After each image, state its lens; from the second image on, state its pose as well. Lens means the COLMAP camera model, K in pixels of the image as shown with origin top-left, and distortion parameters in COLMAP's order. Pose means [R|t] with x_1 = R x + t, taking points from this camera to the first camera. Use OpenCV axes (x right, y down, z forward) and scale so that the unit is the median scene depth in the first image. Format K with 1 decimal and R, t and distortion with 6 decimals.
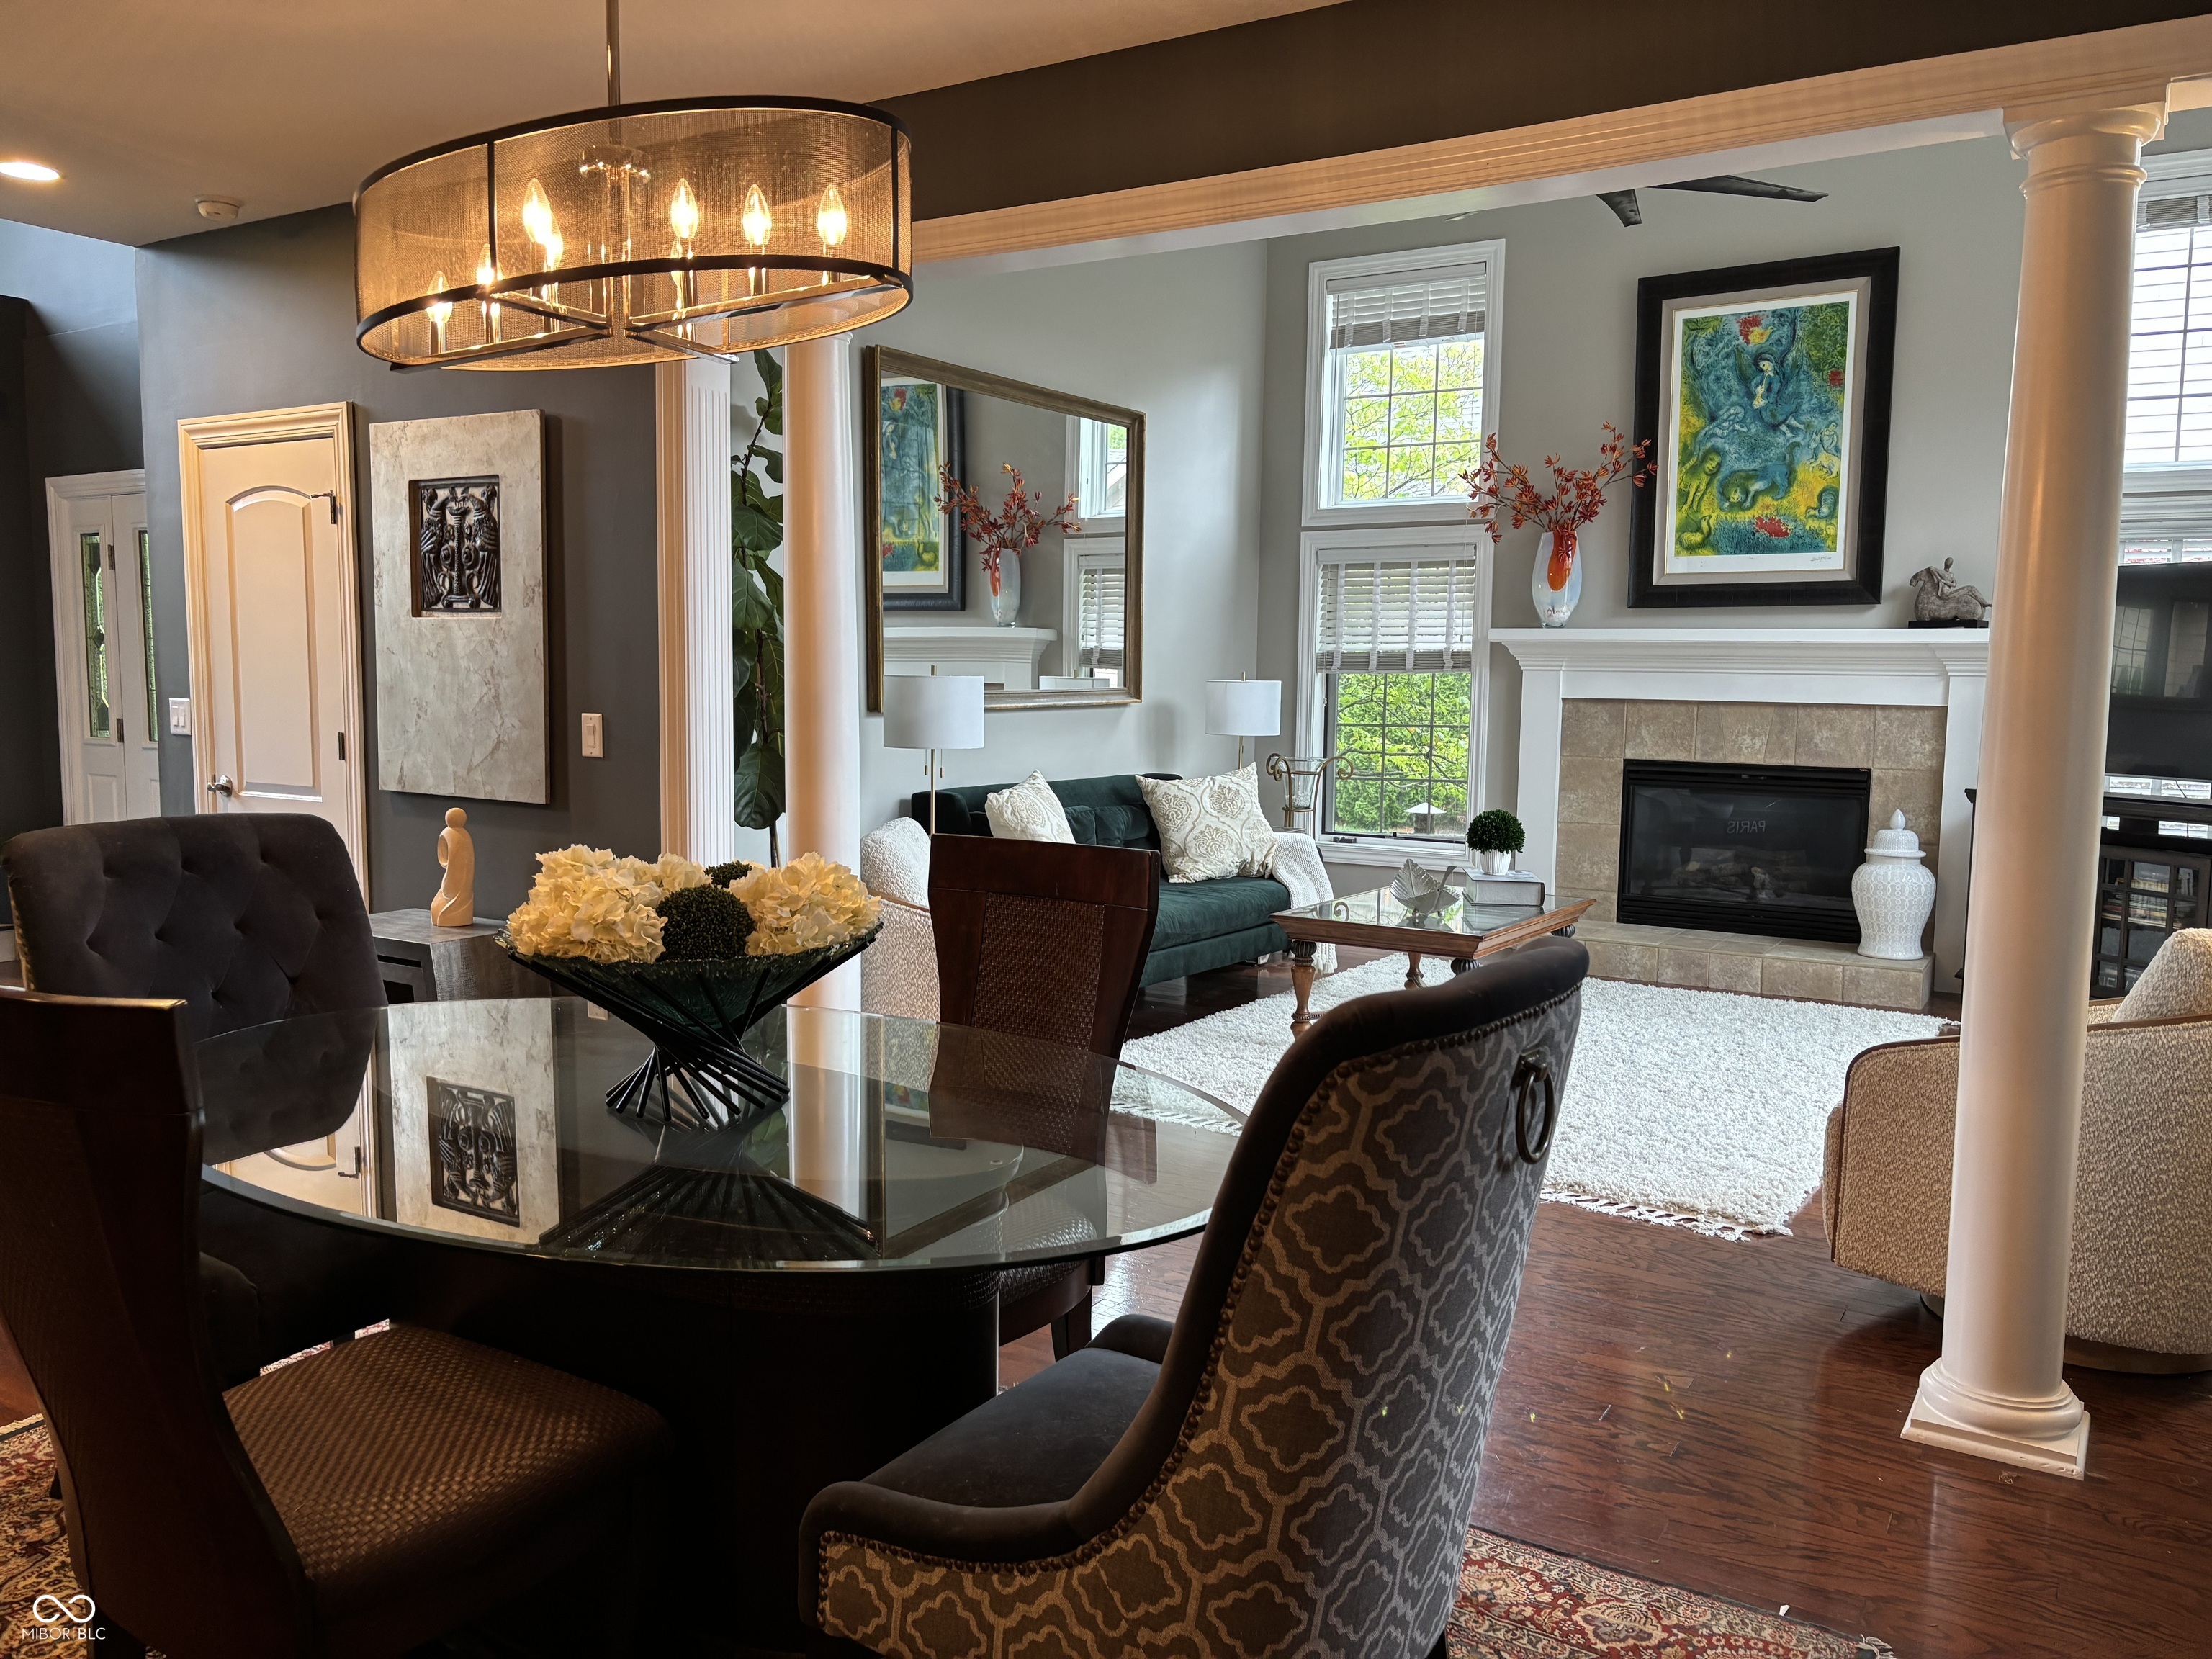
lens RADIAL K [[1642.2, 0, 1106.0], [0, 1642.2, 829.5], [0, 0, 1]] dist [0.004181, -0.000285]
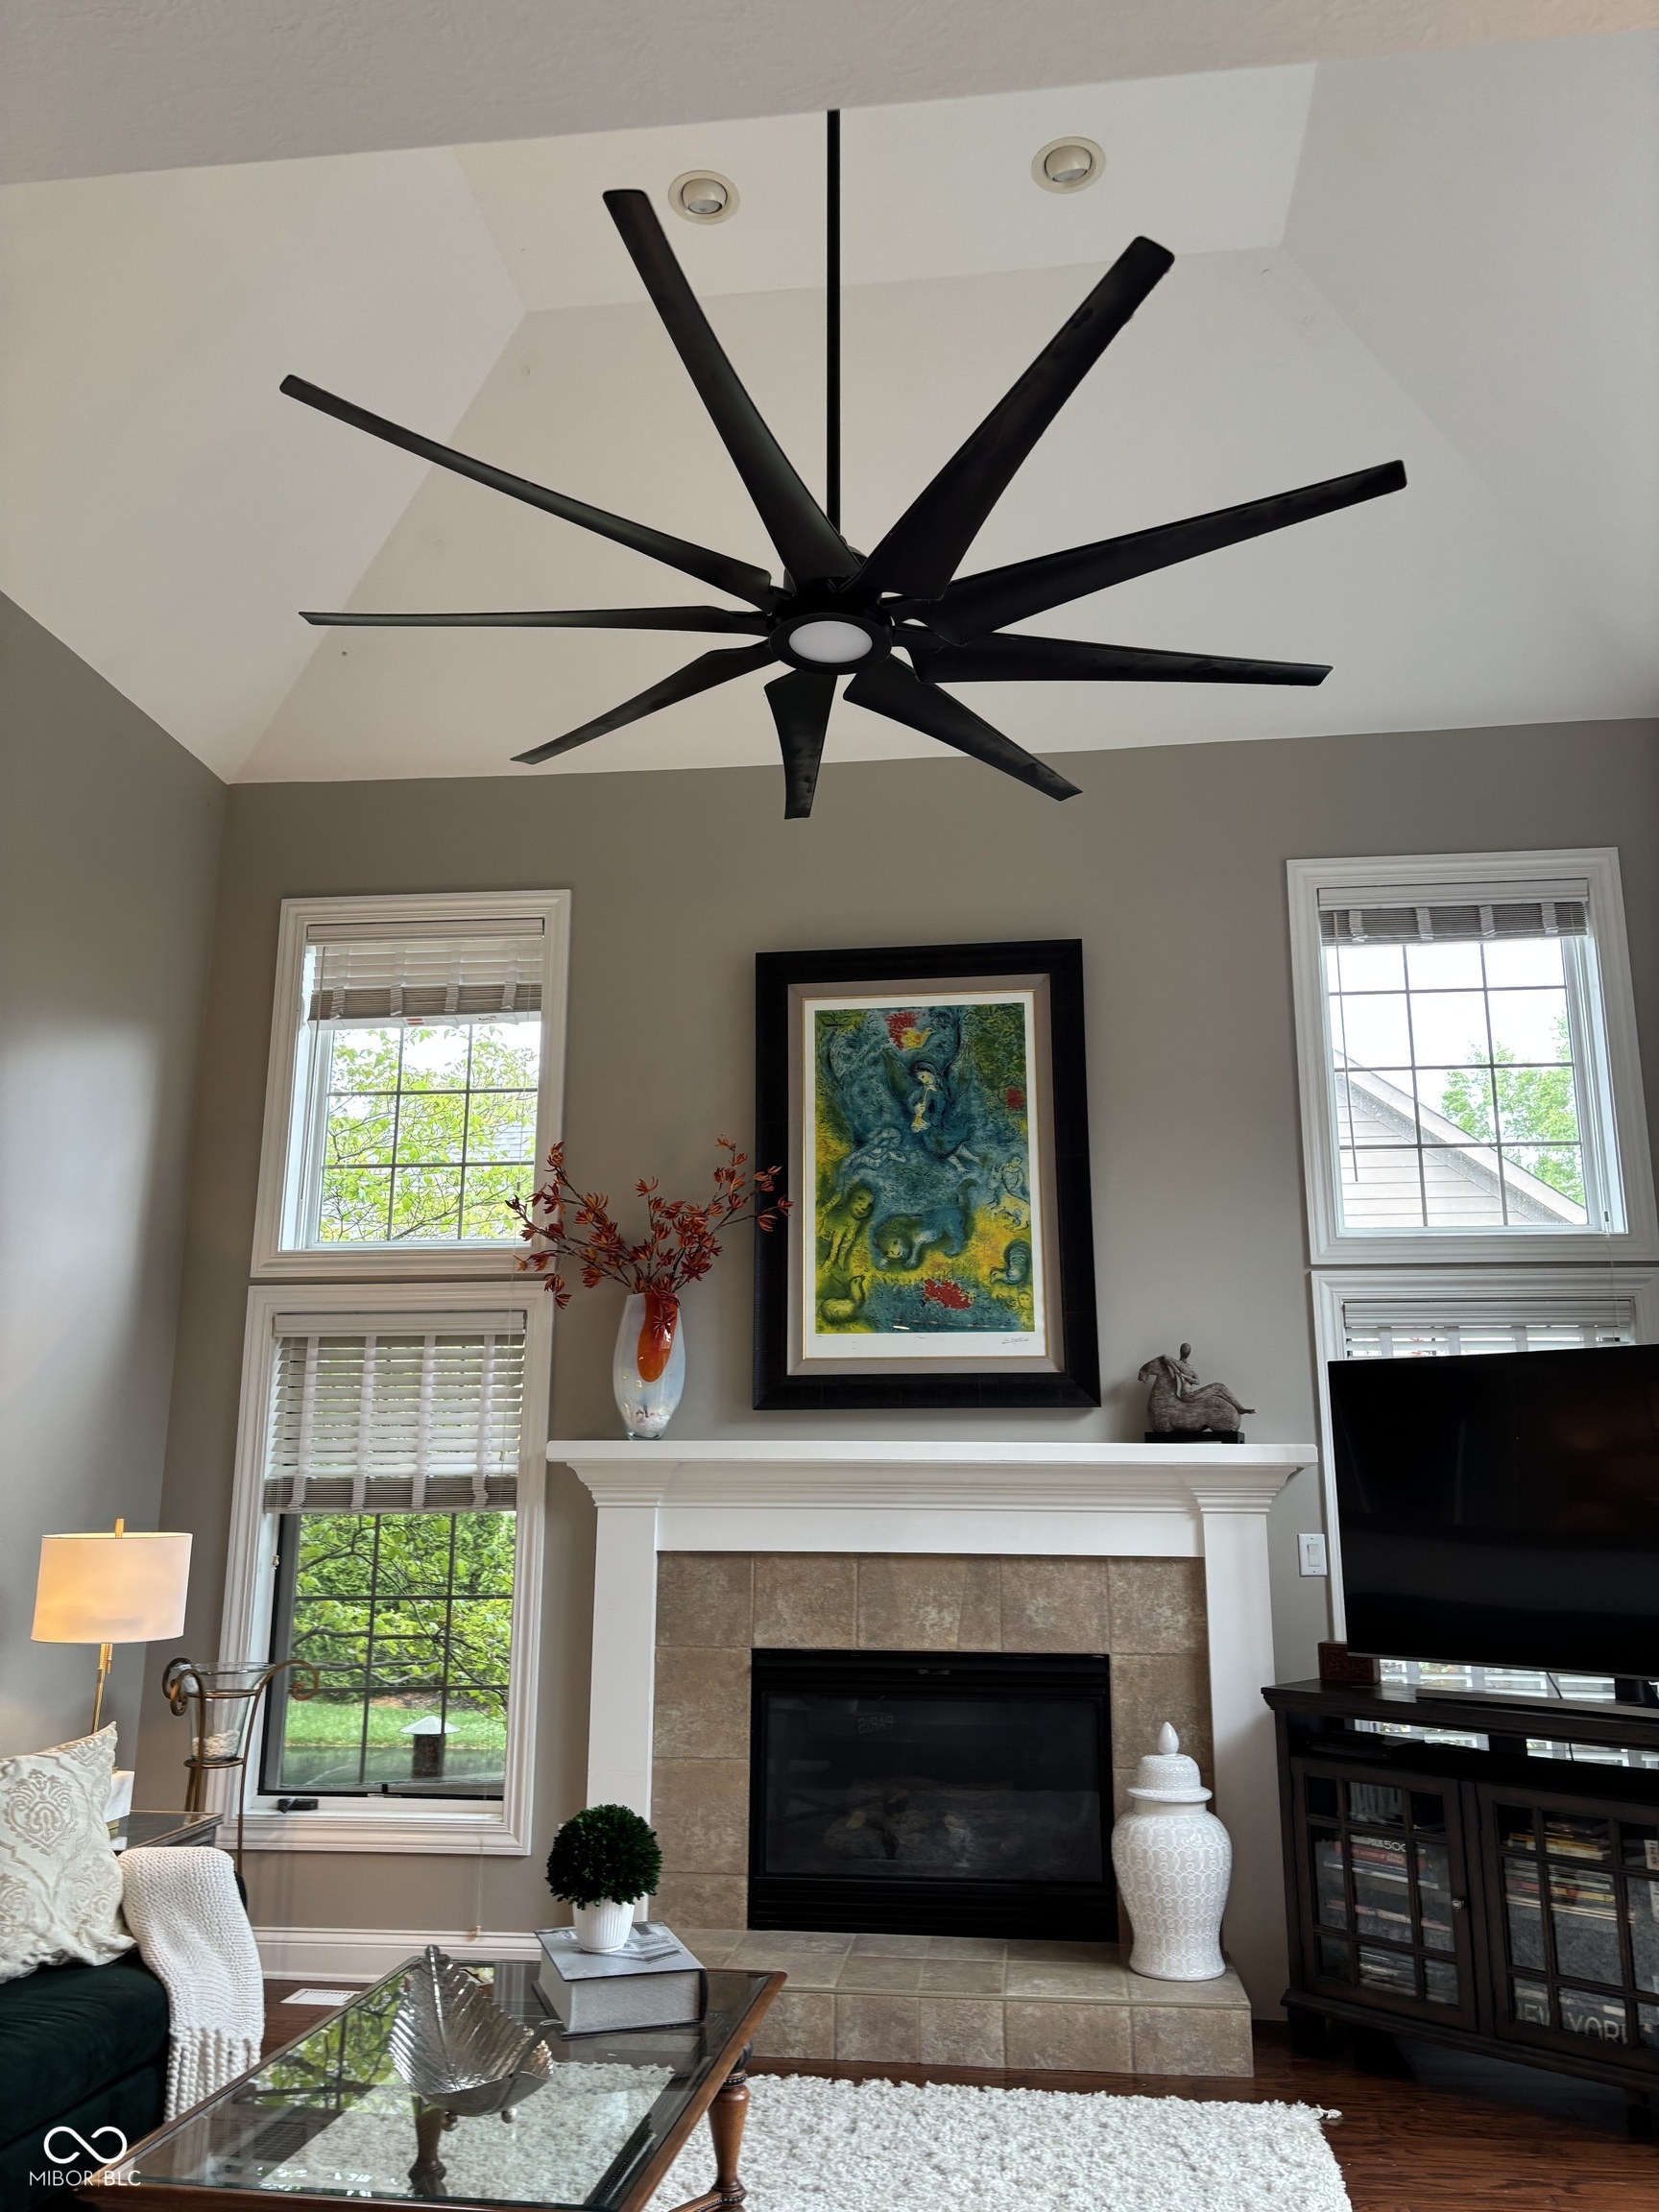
lens RADIAL K [[1698.9, 0, 831.2], [0, 1698.9, 1054.4], [0, 0, 1]] dist [0.001630, -0.003391]
pose [[0.907886, 0.095663, 0.408157, 0.051874], [0.047822, 0.943627, -0.327538, -0.044610], [-0.416481, 0.316886, 0.852131, 0.360948]]
